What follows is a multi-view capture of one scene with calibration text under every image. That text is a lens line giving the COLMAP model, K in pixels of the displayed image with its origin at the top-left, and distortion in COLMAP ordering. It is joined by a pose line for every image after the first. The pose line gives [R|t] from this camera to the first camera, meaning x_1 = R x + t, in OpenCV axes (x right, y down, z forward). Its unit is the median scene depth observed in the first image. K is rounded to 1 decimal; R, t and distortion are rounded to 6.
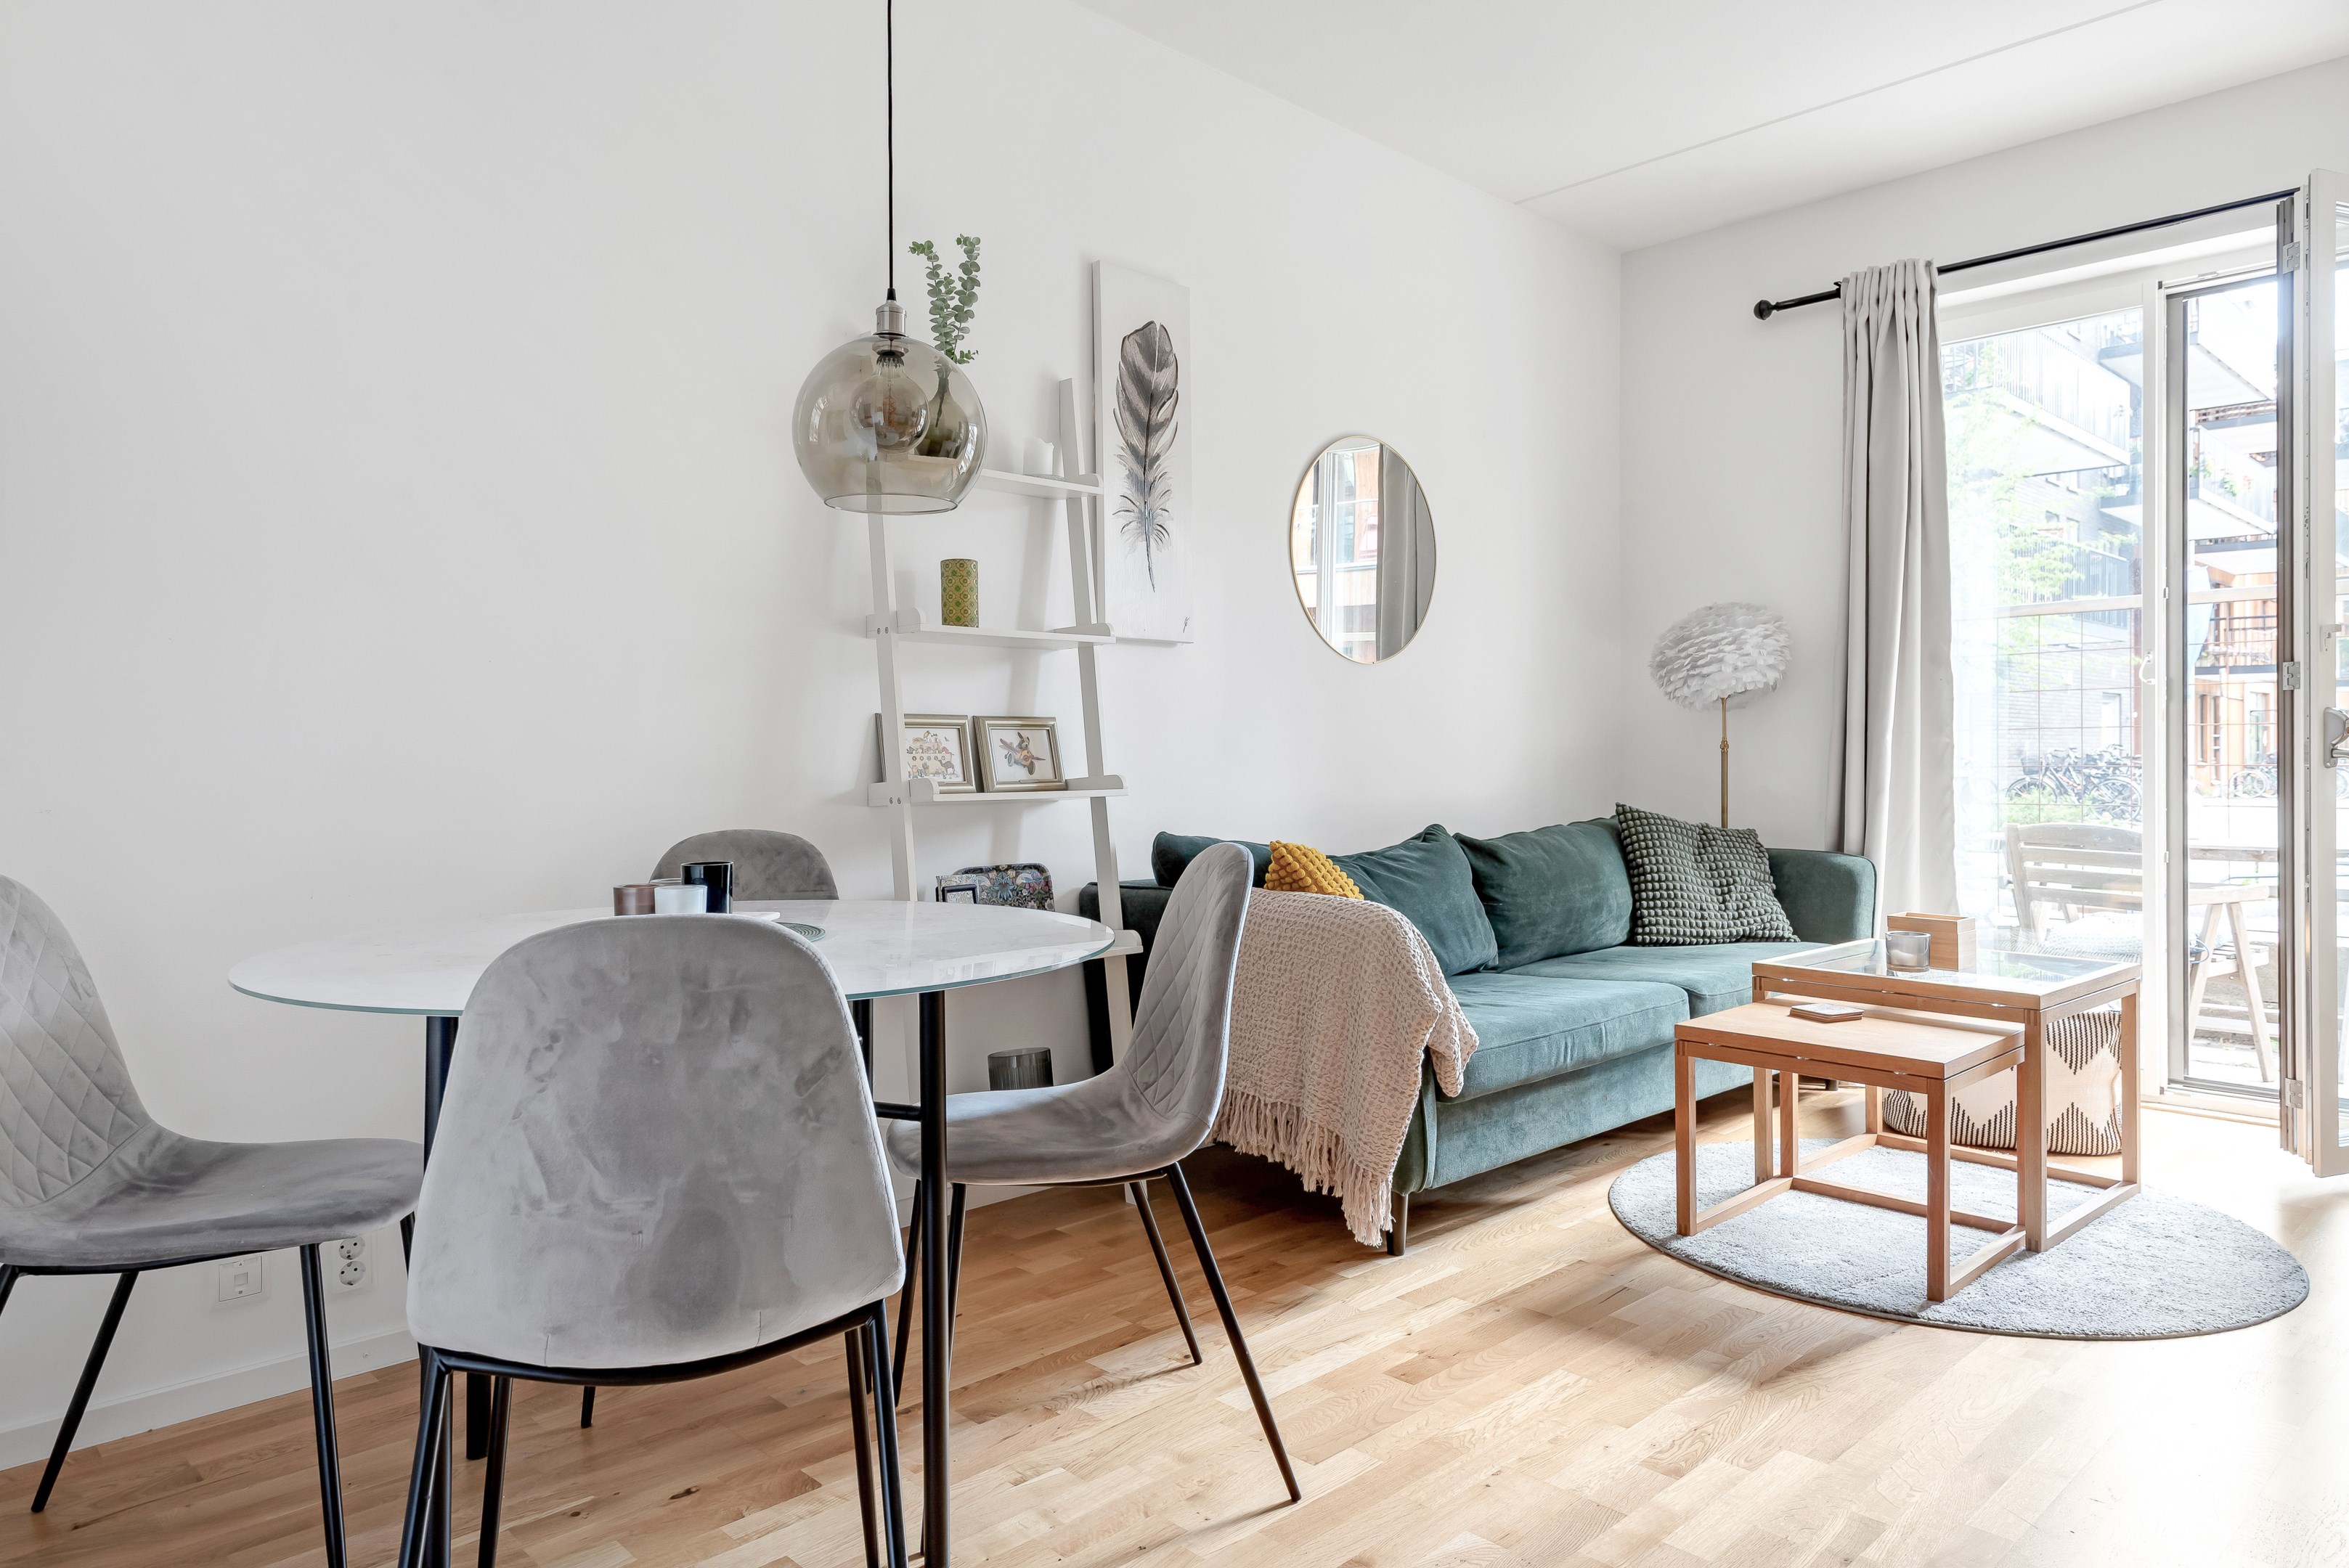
lens RADIAL K [[1481.2, 0, 1170.7], [0, 1481.2, 760.1], [0, 0, 1]] dist [0.017255, -0.005326]
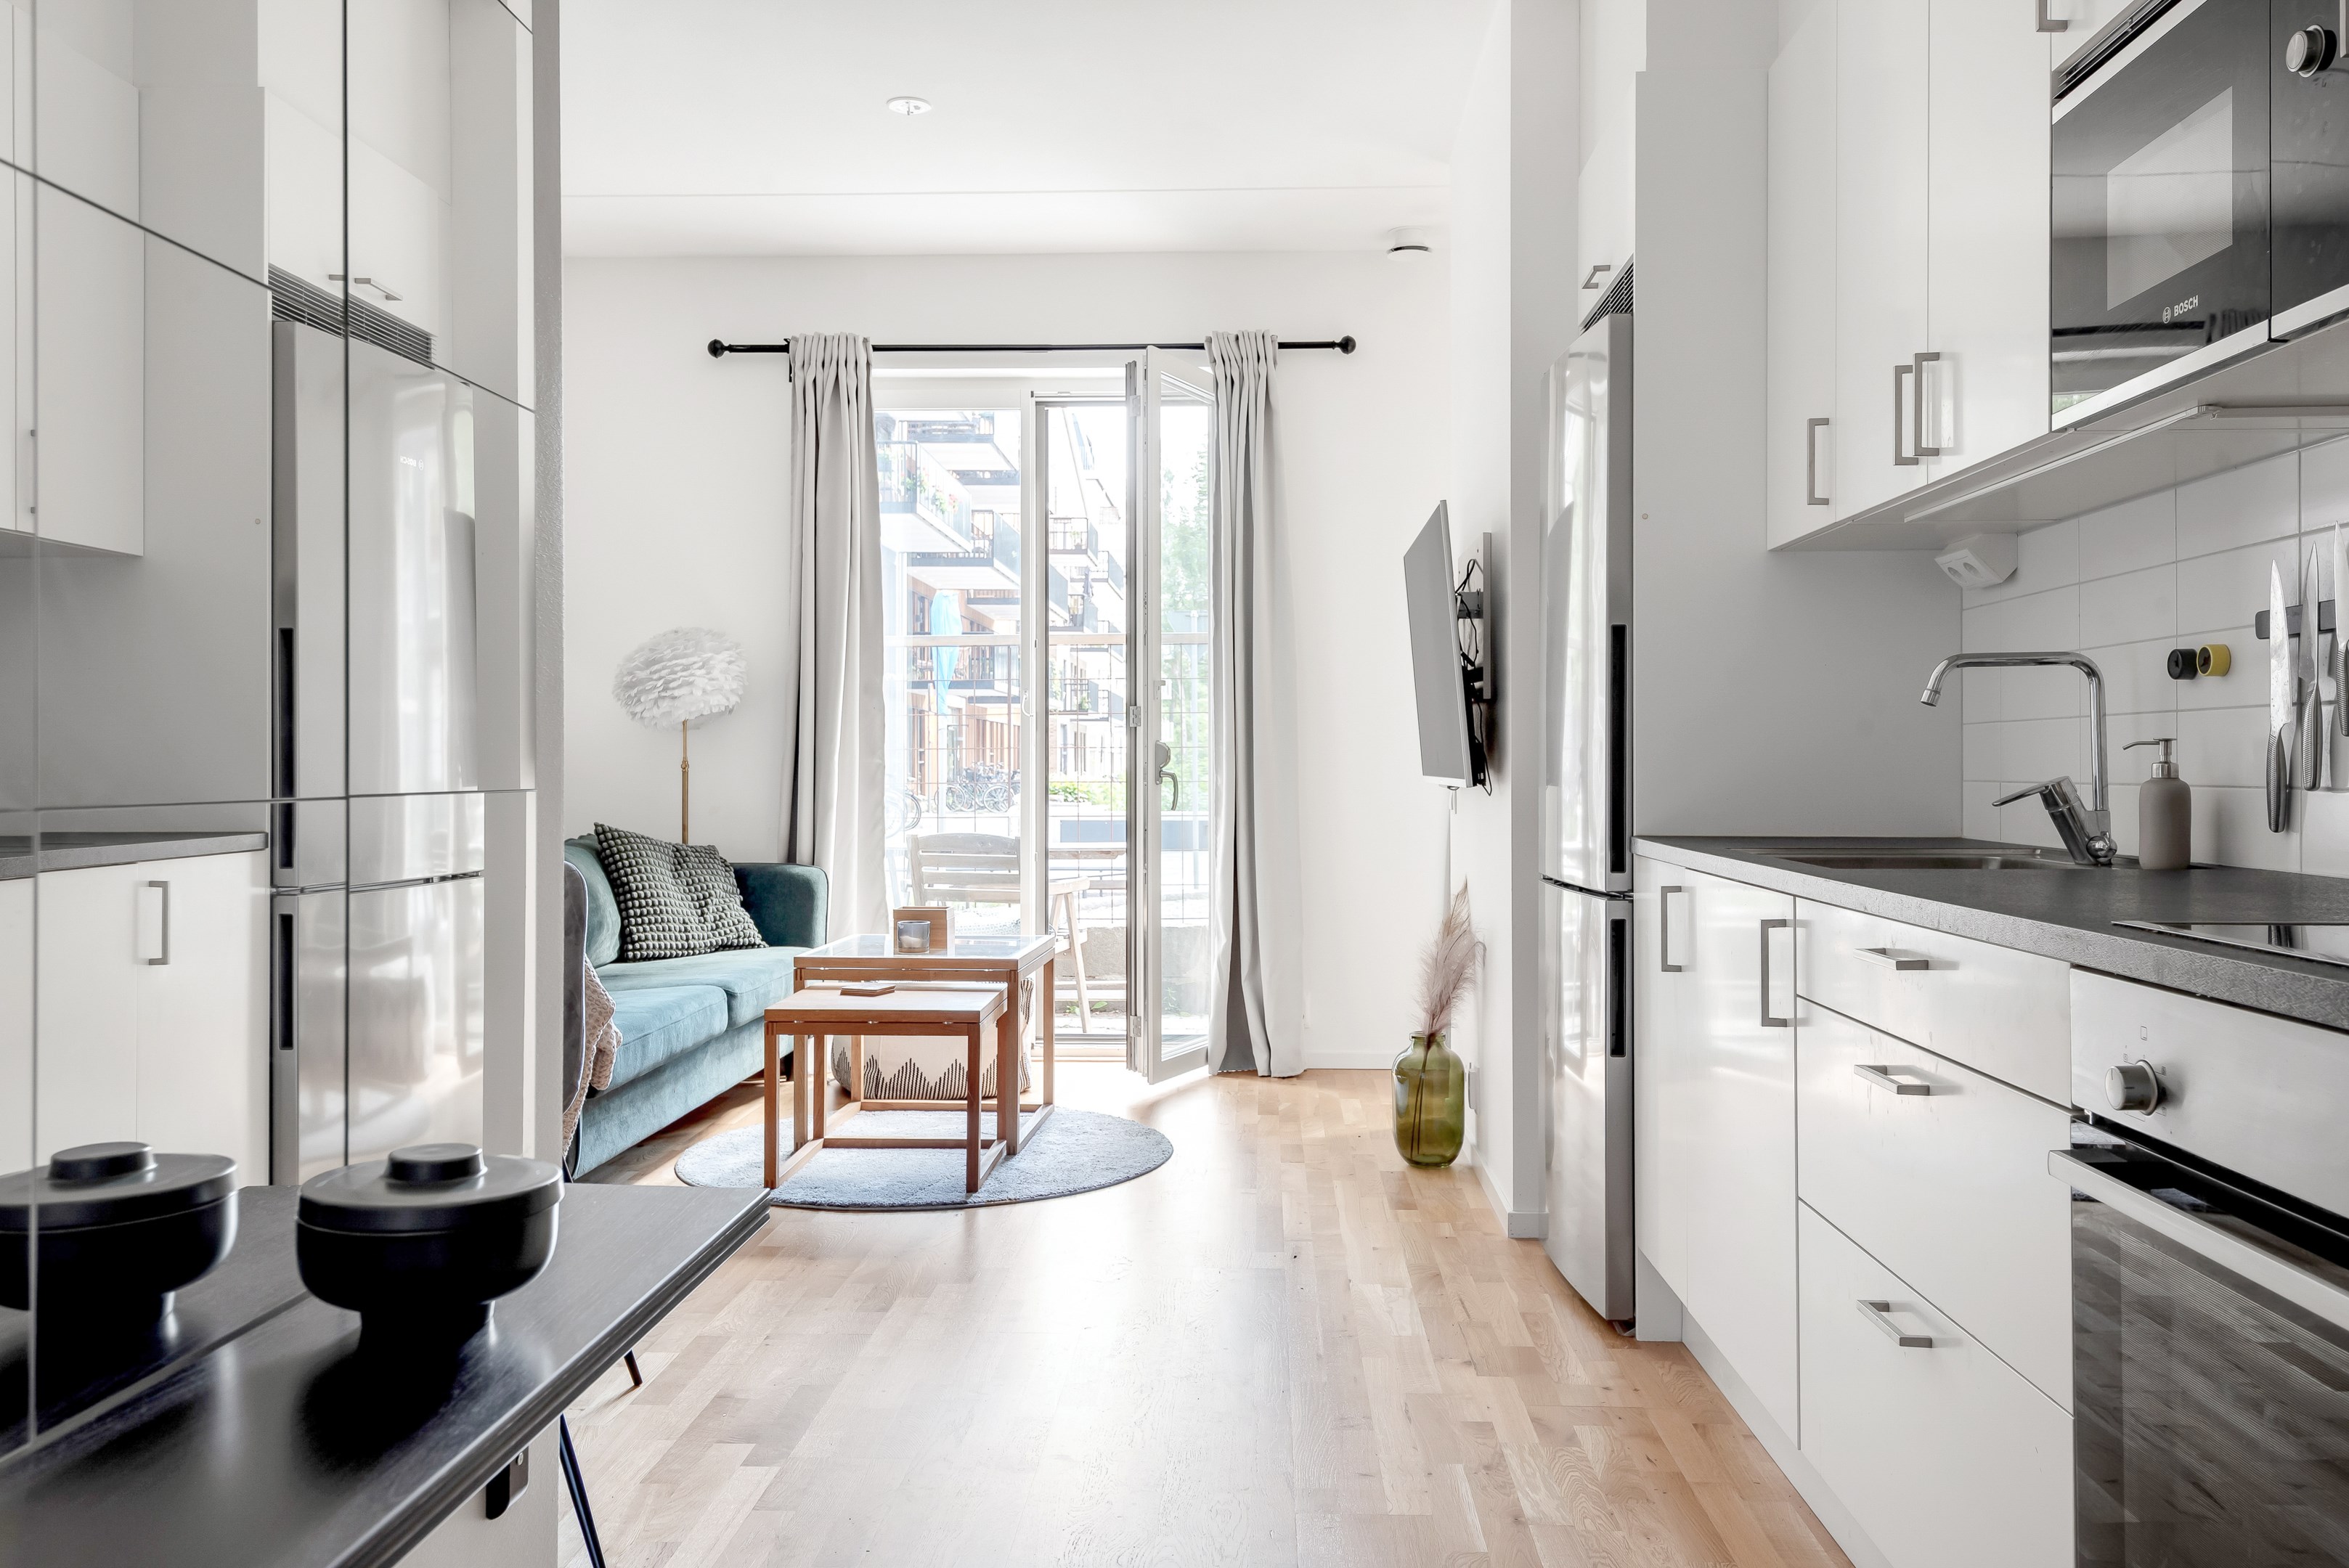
lens RADIAL K [[1959.4, 0, 1174.5], [0, 1959.4, 784.0], [0, 0, 1]] dist [0.001285, -0.001692]
pose [[0.722359, -0.007174, 0.691481, -0.351886], [0.002708, 0.999968, 0.007545, -0.006650], [-0.691513, -0.003577, 0.722355, -0.237990]]
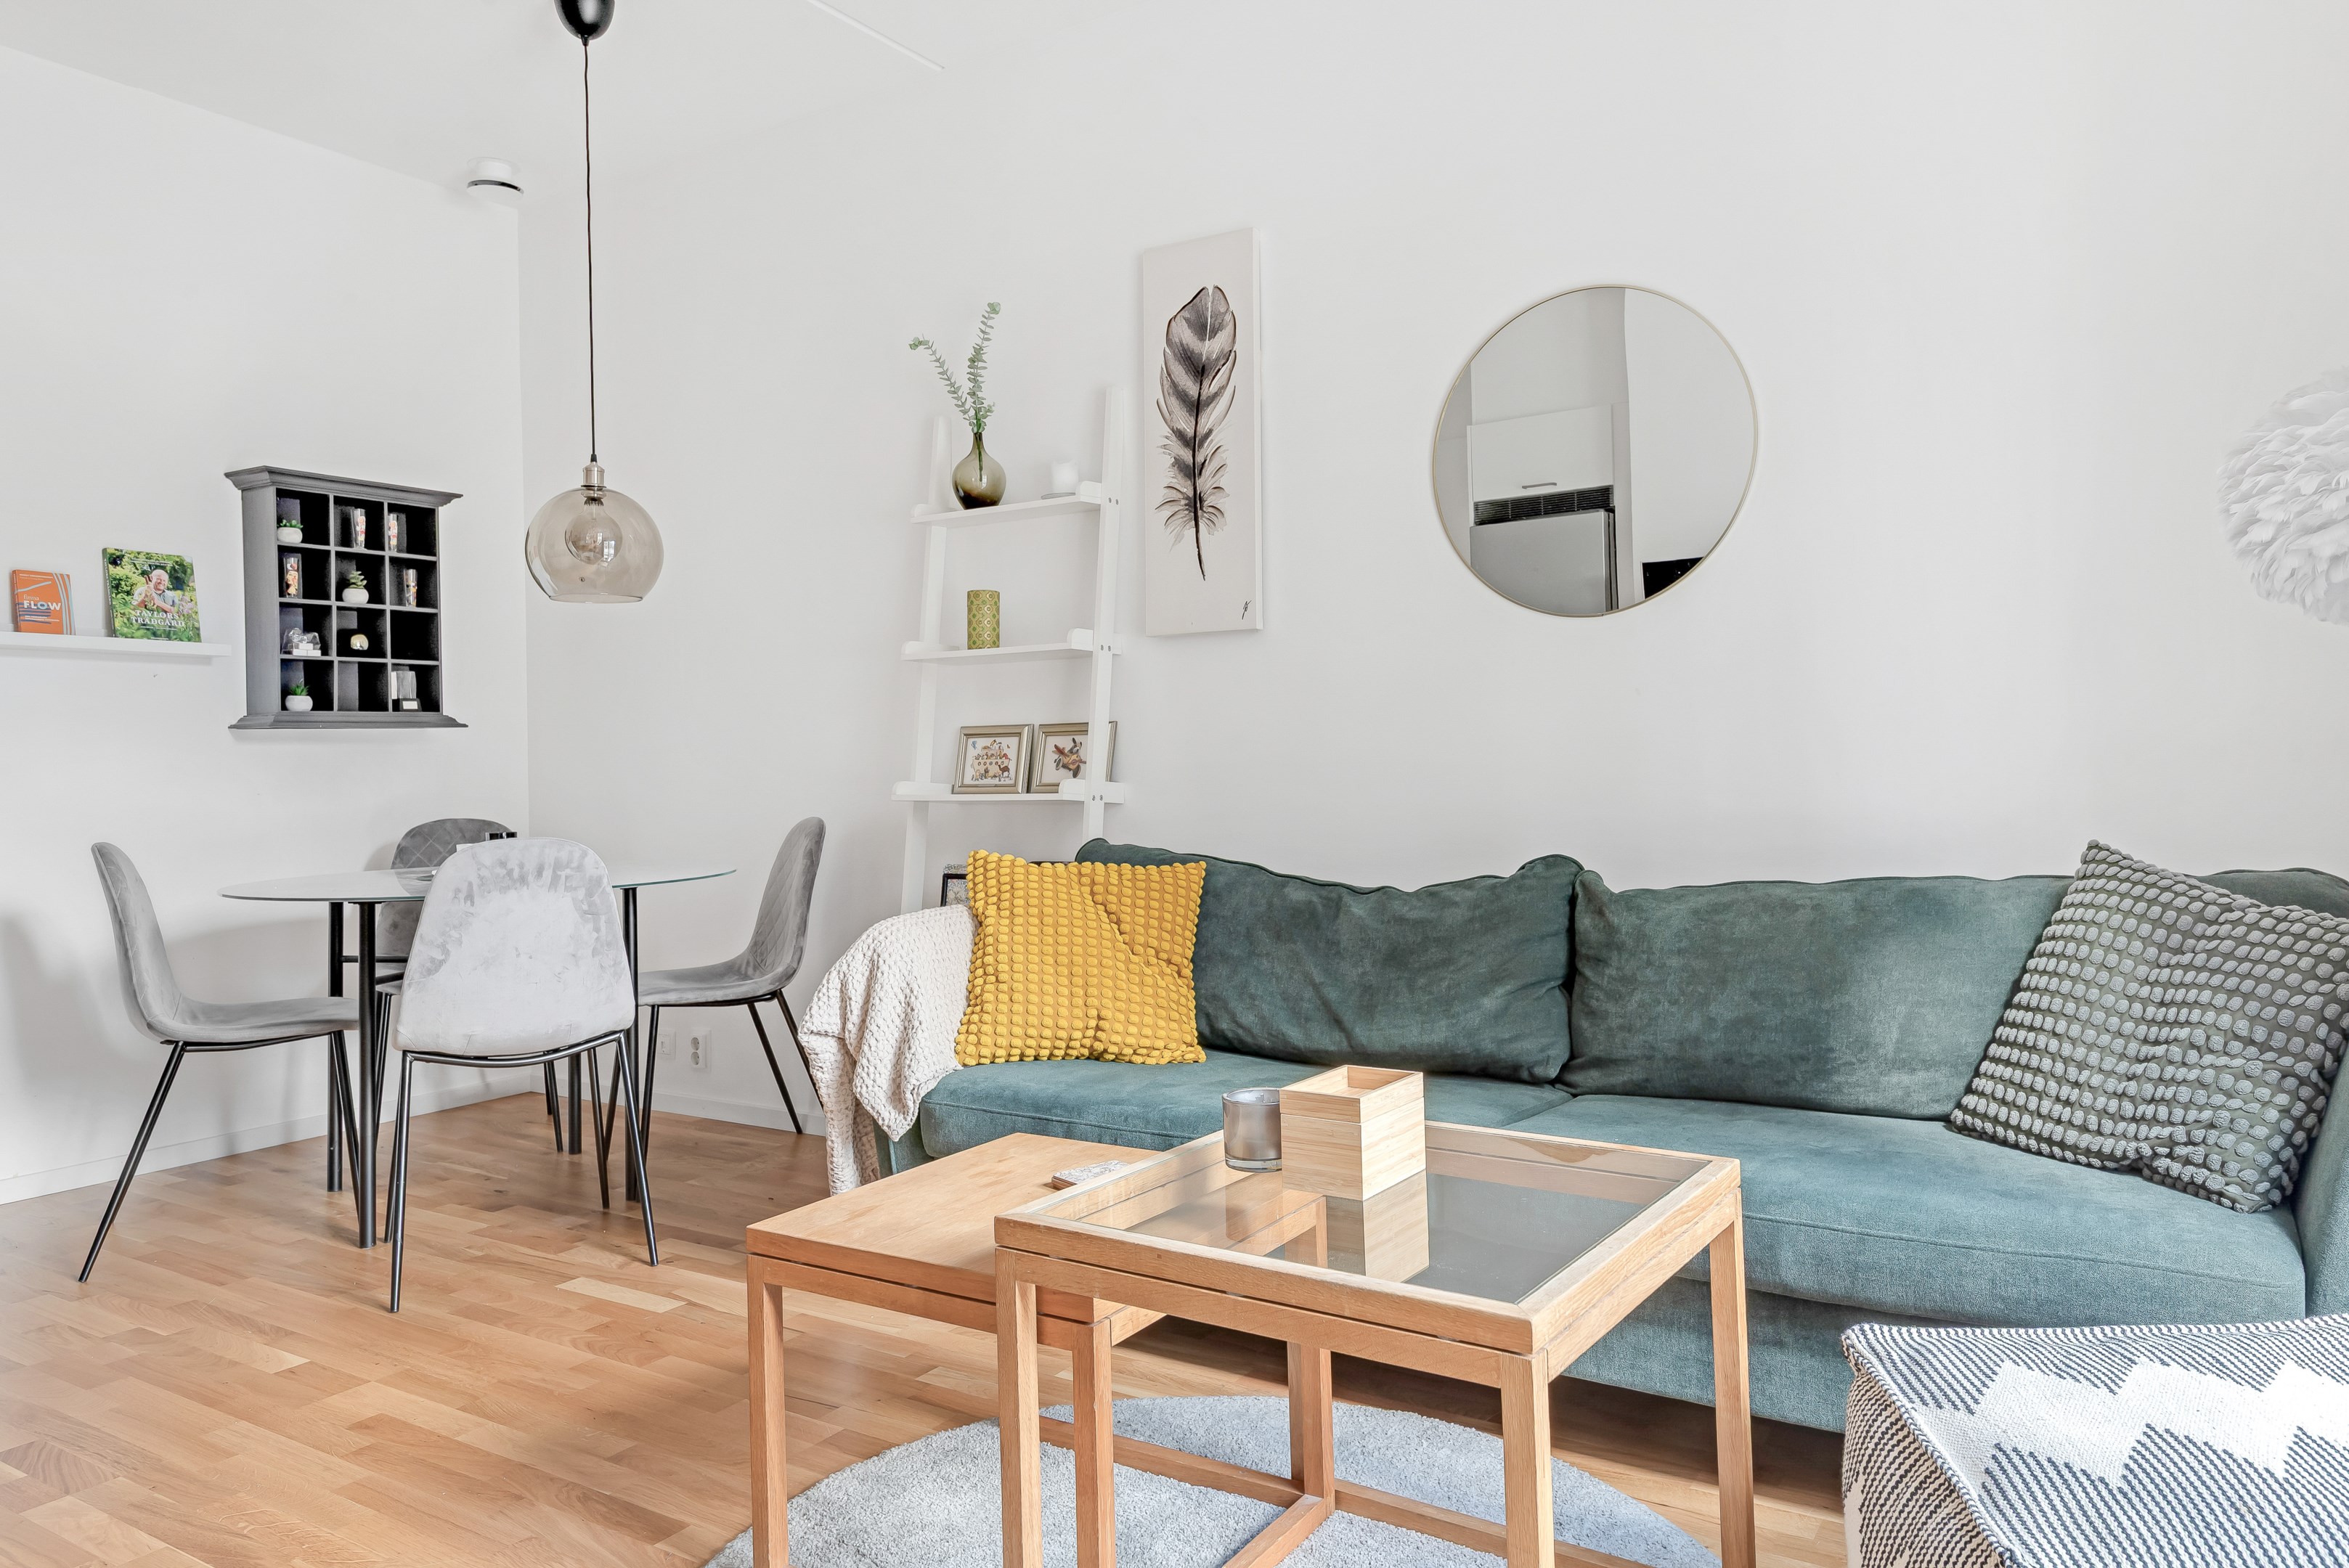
lens RADIAL K [[1481.2, 0, 1170.7], [0, 1481.2, 760.1], [0, 0, 1]] dist [0.017255, -0.005326]
pose [[0.242639, -0.004036, -0.970108, 0.808351], [0.013919, 0.999903, -0.000679, -0.000873], [0.970017, -0.013338, 0.242672, 0.691478]]
